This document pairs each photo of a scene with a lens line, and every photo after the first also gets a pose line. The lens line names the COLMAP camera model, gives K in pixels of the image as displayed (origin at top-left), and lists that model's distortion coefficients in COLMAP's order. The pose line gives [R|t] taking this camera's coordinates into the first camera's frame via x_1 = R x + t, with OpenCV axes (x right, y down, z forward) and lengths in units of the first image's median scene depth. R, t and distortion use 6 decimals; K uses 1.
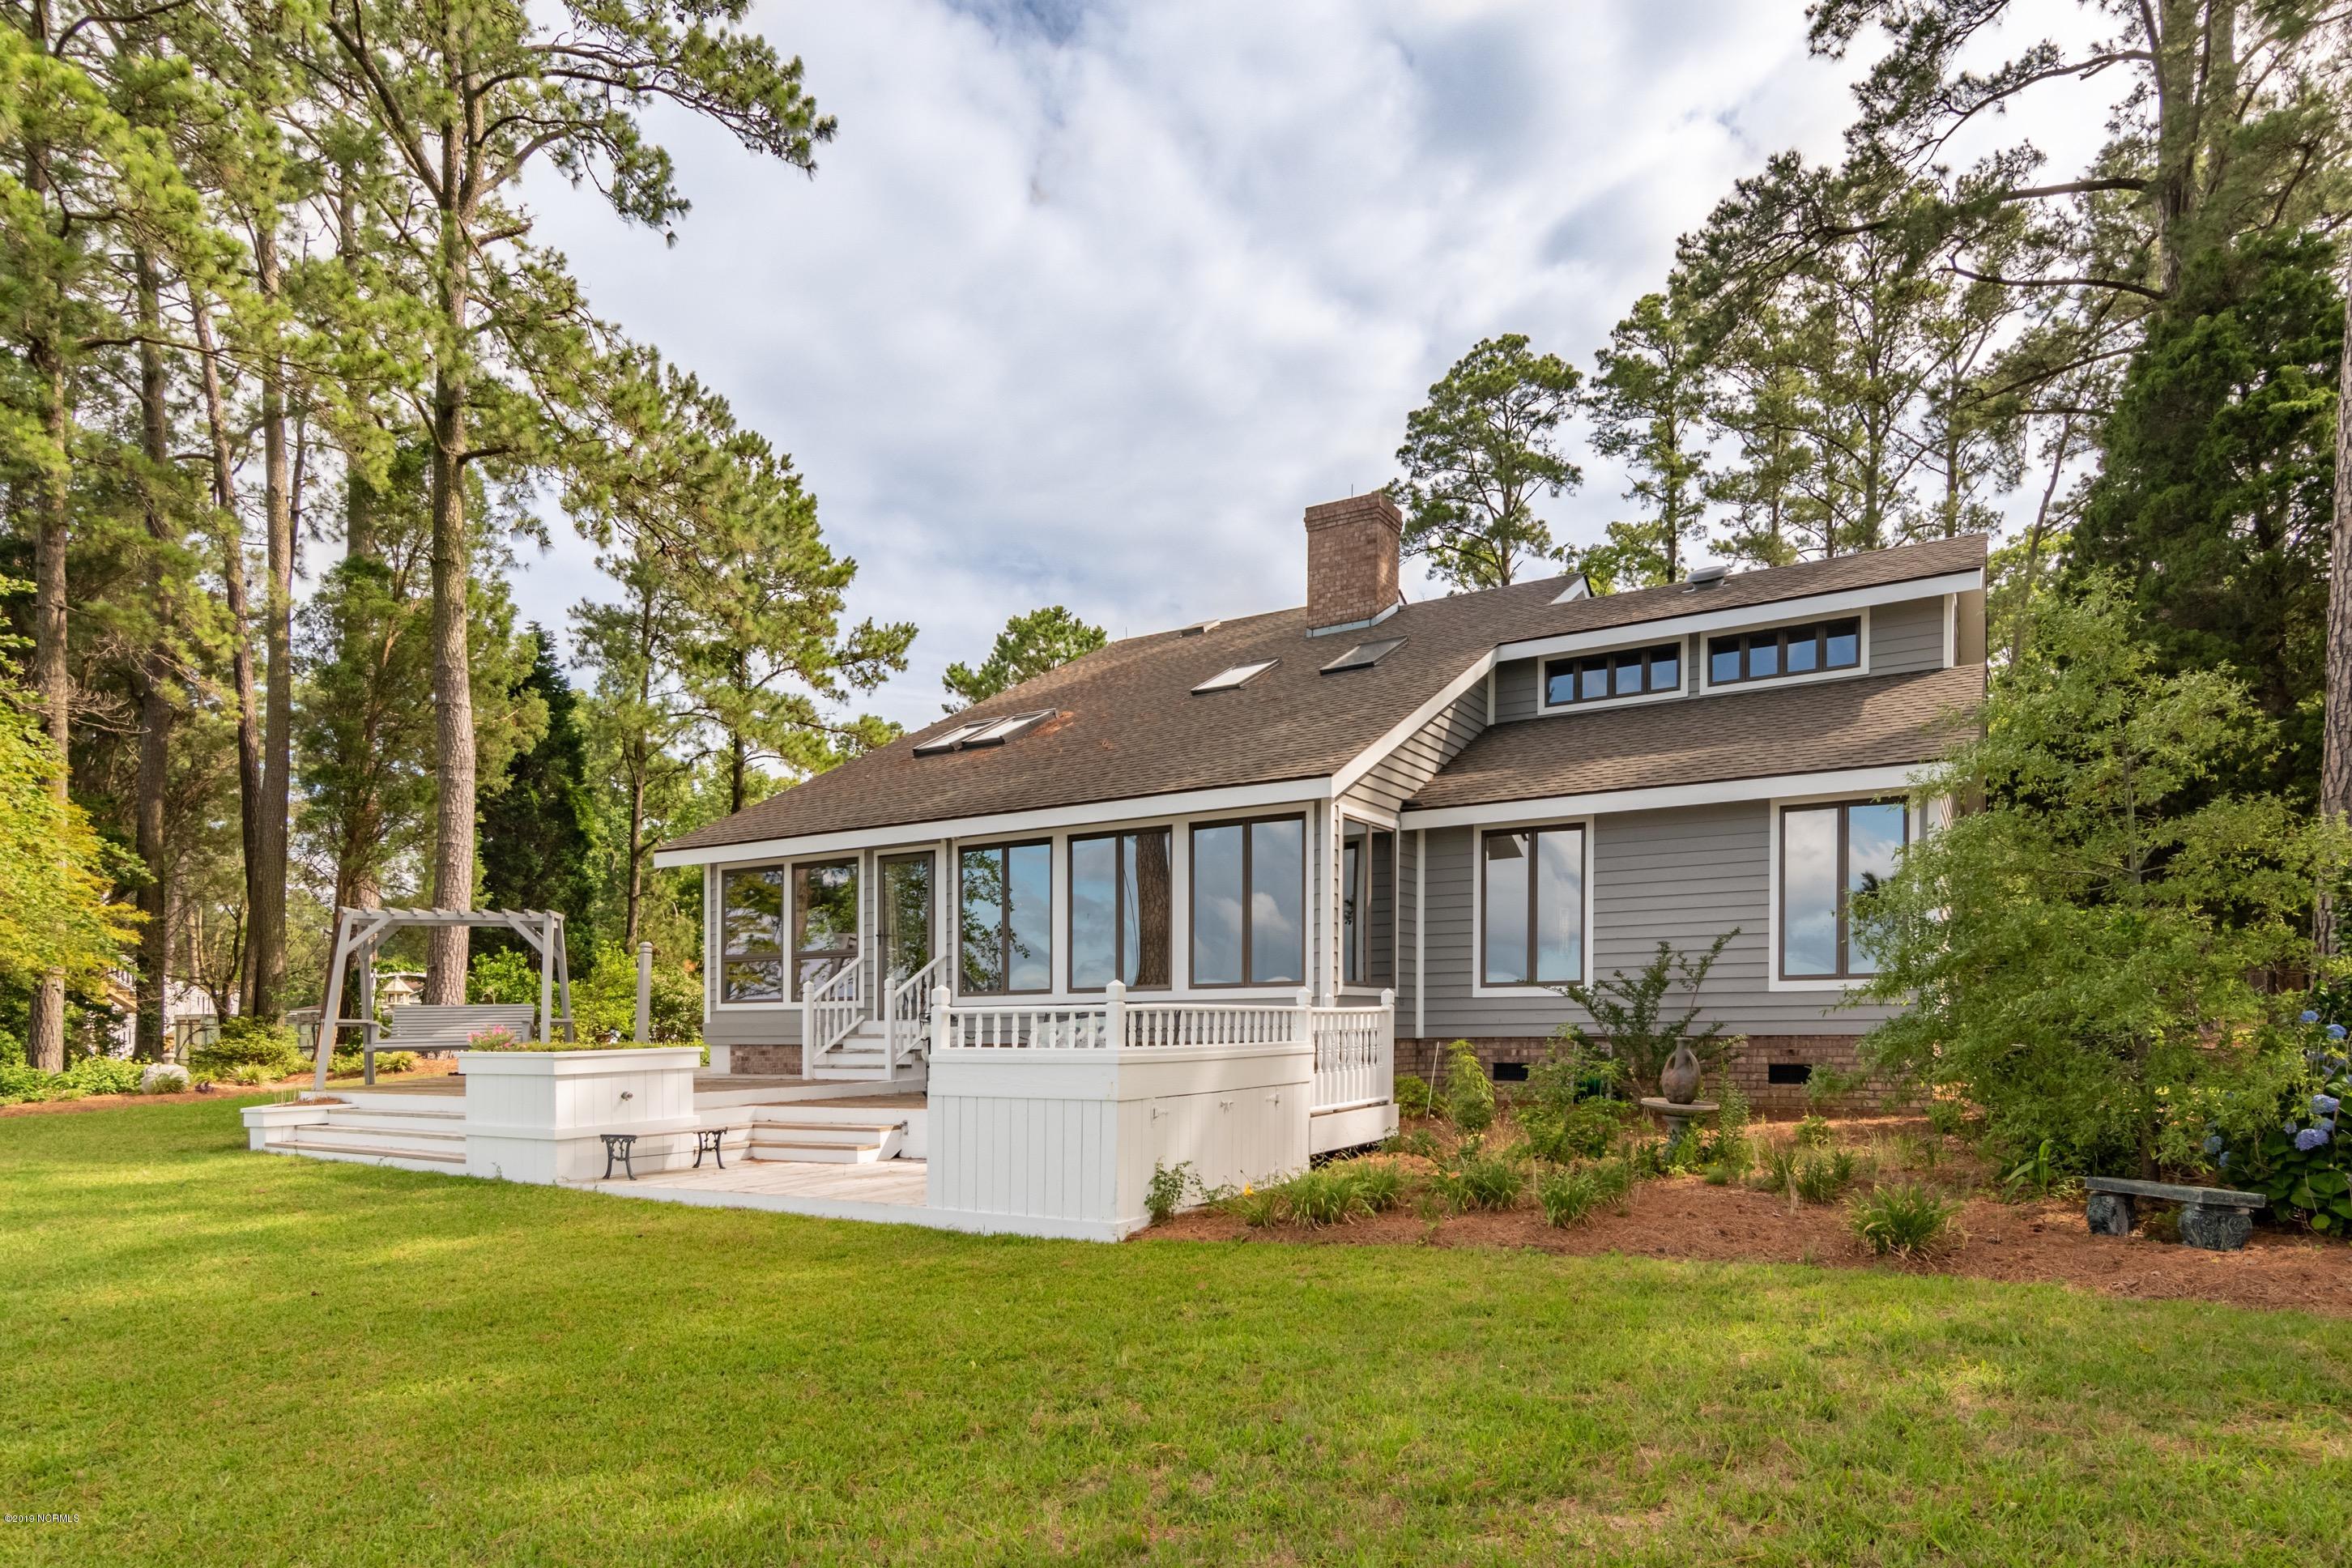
lens RADIAL K [[1155.9, 0, 1139.5], [0, 1155.9, 907.8], [0, 0, 1]] dist [-0.000241, -0.000188]
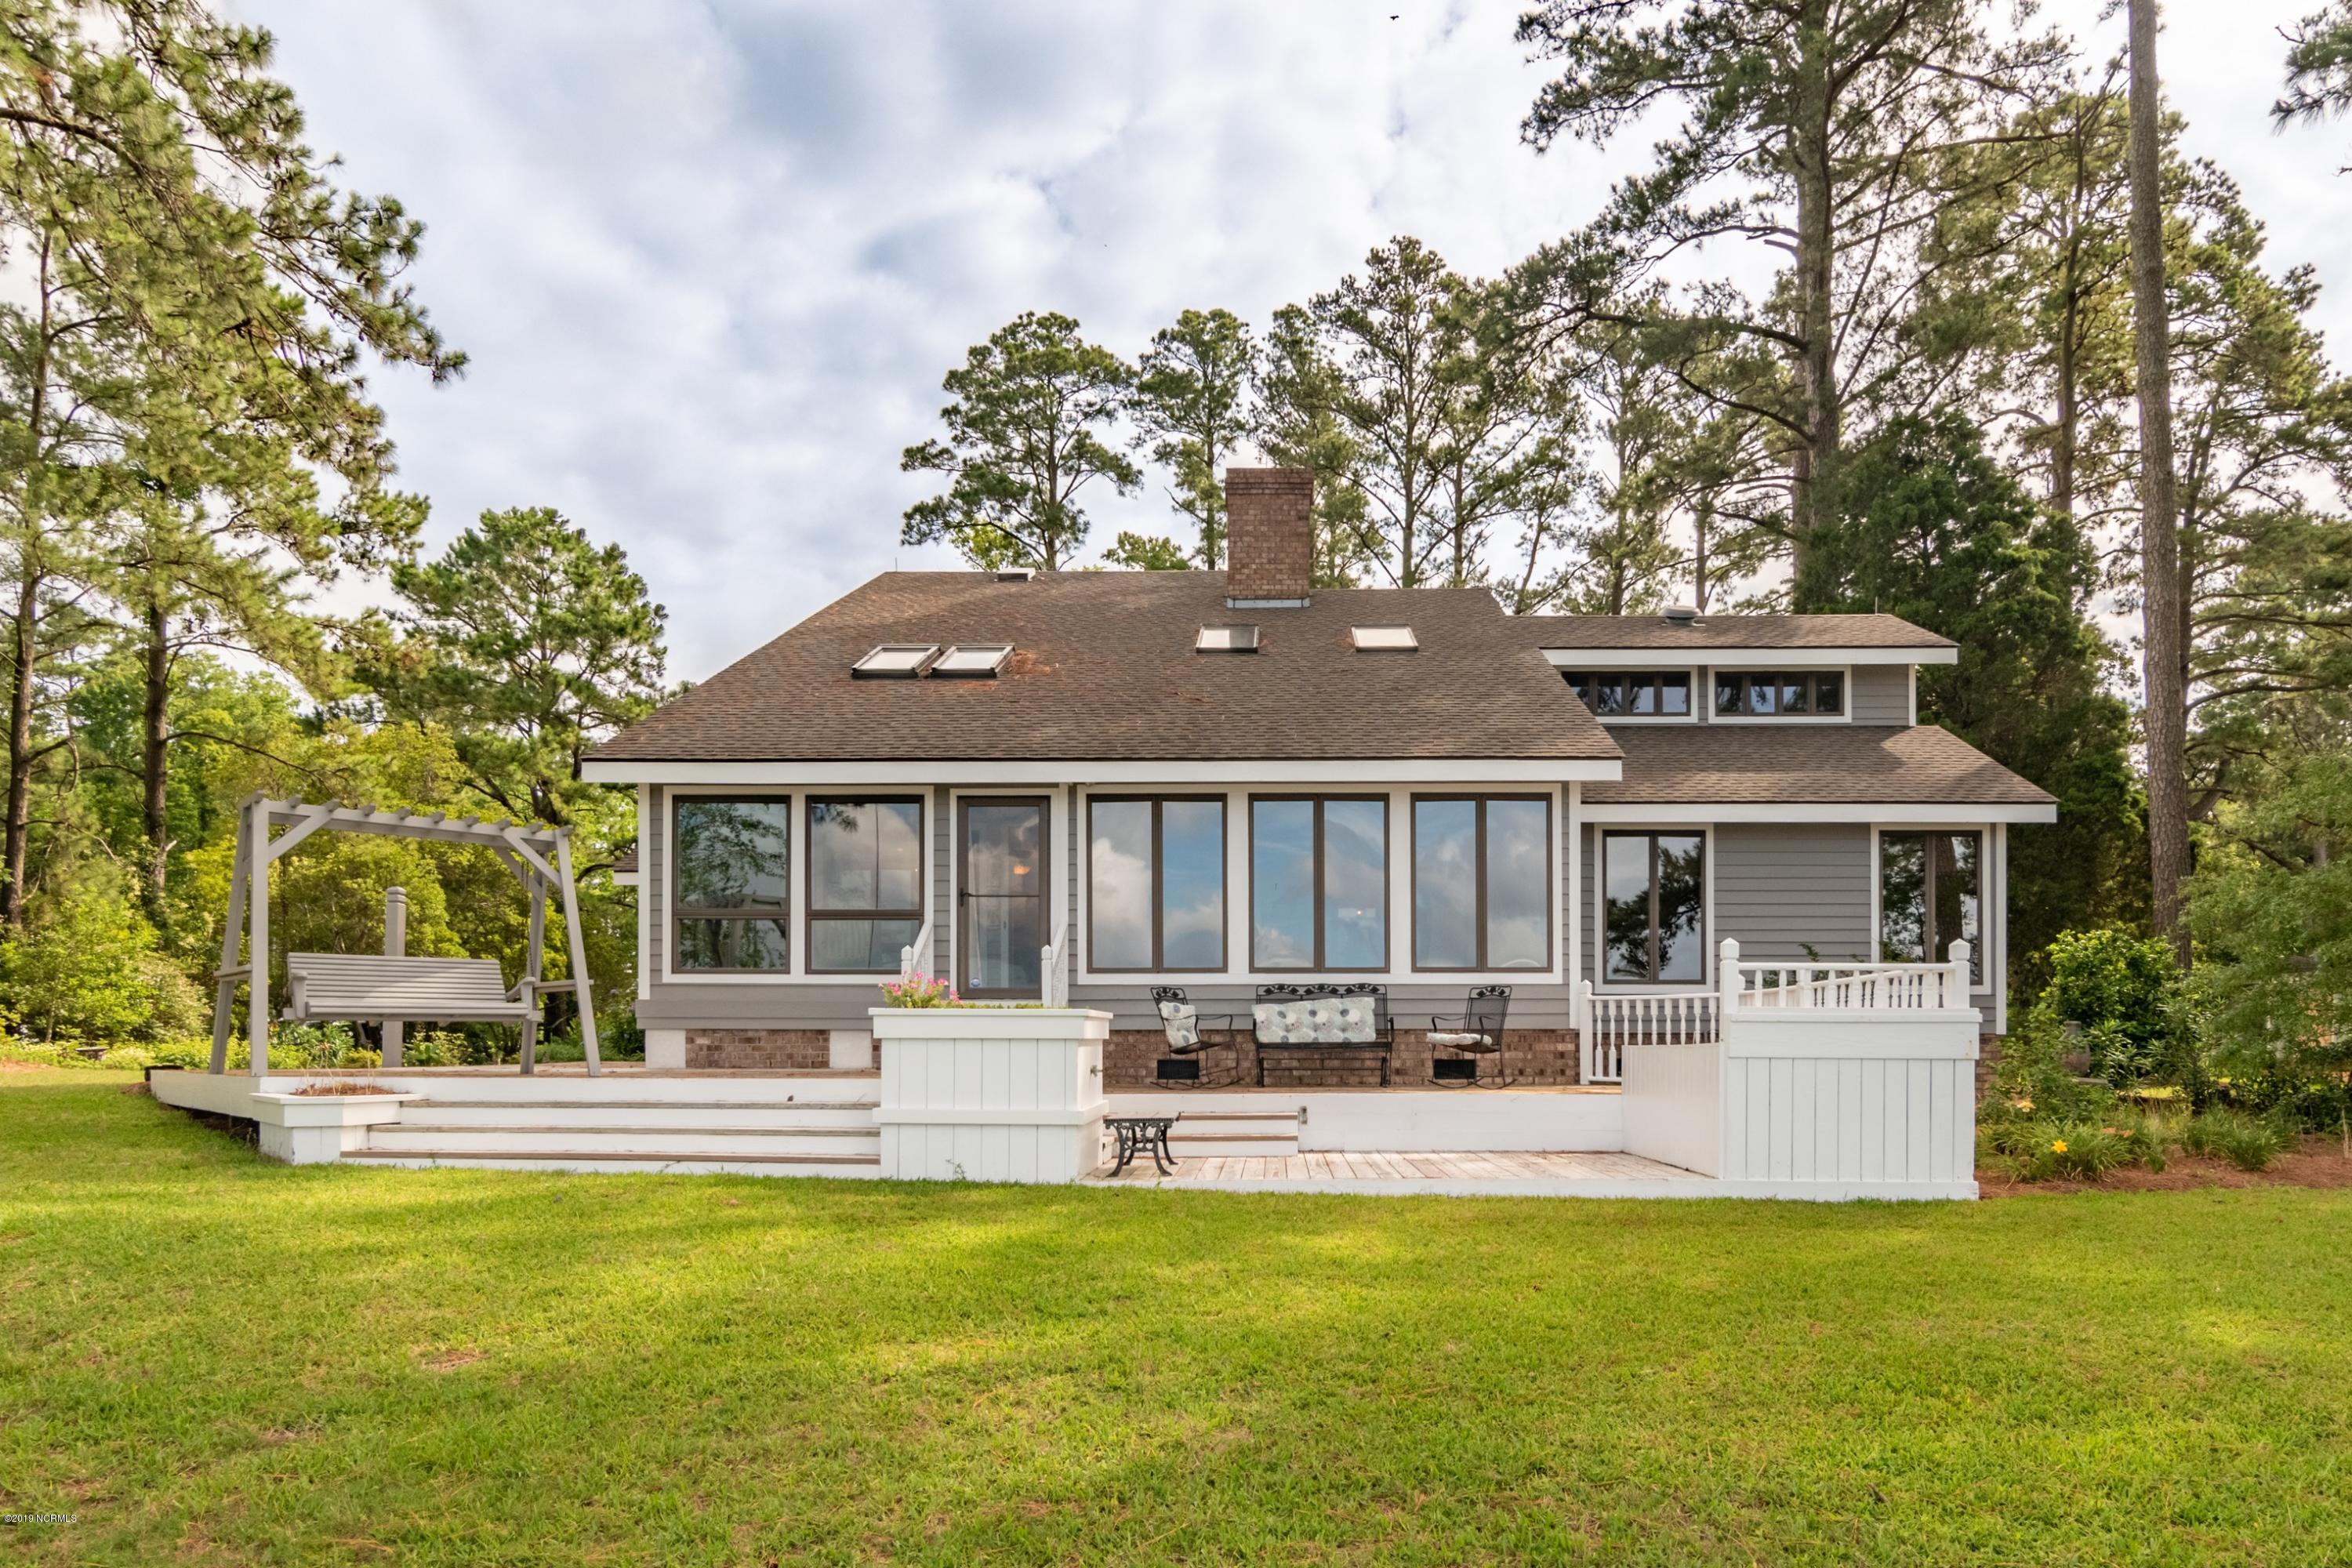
lens RADIAL K [[1299.6, 0, 1170.9], [0, 1299.6, 899.1], [0, 0, 1]] dist [-0.000794, -0.000320]
pose [[0.900913, 0.064962, 0.429110, -0.331814], [-0.059356, 0.997886, -0.026451, 0.029163], [-0.429922, -0.001640, 0.902865, 0.084001]]
